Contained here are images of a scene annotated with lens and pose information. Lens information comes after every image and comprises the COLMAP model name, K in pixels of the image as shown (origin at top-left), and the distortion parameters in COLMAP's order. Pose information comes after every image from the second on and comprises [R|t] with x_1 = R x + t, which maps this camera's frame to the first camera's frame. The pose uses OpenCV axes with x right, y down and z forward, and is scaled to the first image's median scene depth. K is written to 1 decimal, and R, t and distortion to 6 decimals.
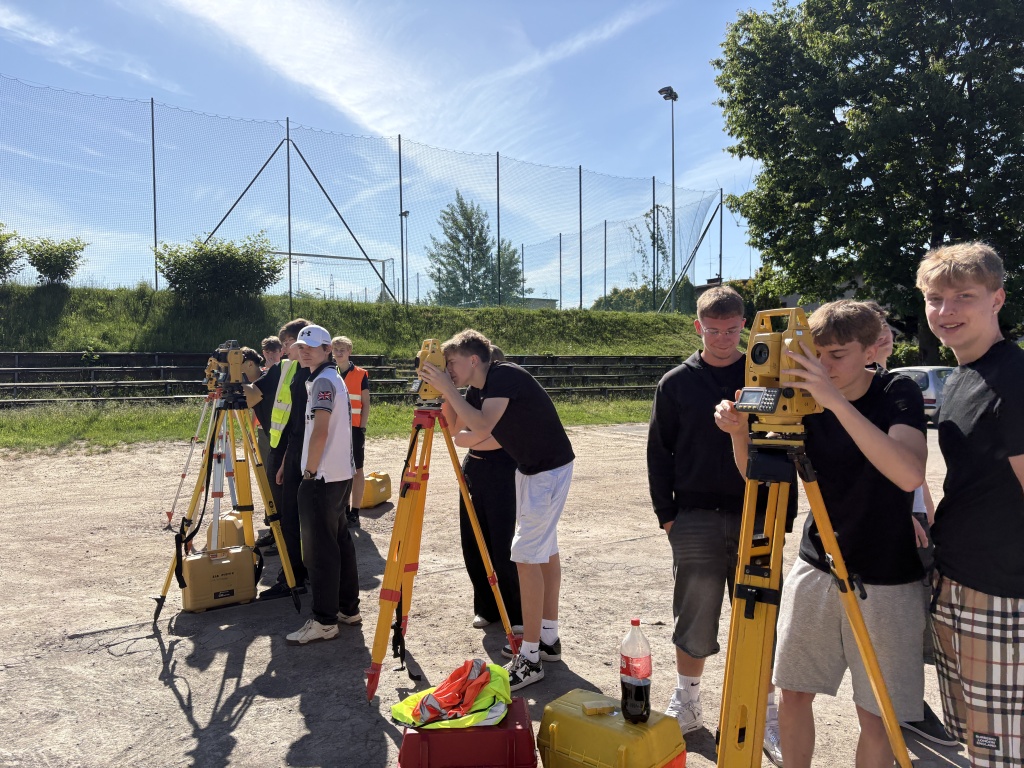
lens RADIAL K [[766.0, 0, 518.5], [0, 766.0, 384.6], [0, 0, 1]] dist [0.036836, -0.038301]
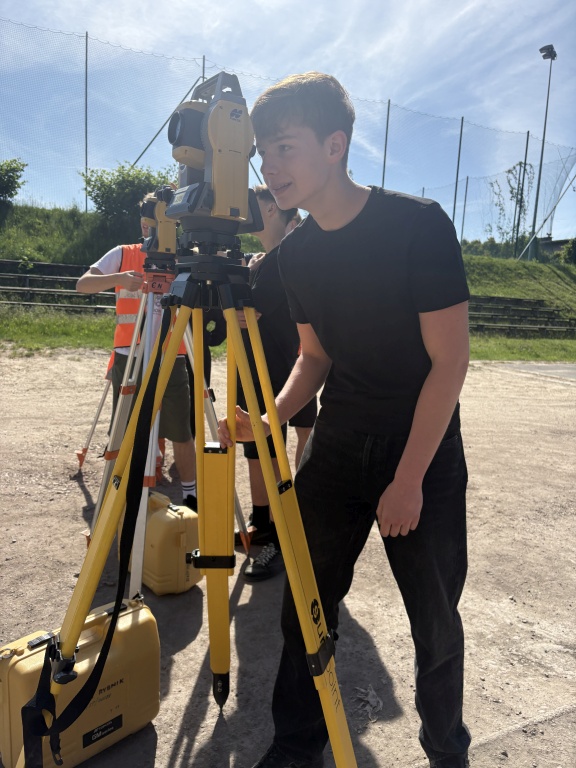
lens RADIAL K [[574.5, 0, 282.6], [0, 574.5, 389.5], [0, 0, 1]] dist [0.036836, -0.038301]
pose [[0.990638, 0.078684, -0.111554, -0.077449], [-0.064000, 0.989499, 0.129596, 0.008113], [0.120579, -0.121243, 0.985272, 0.189662]]
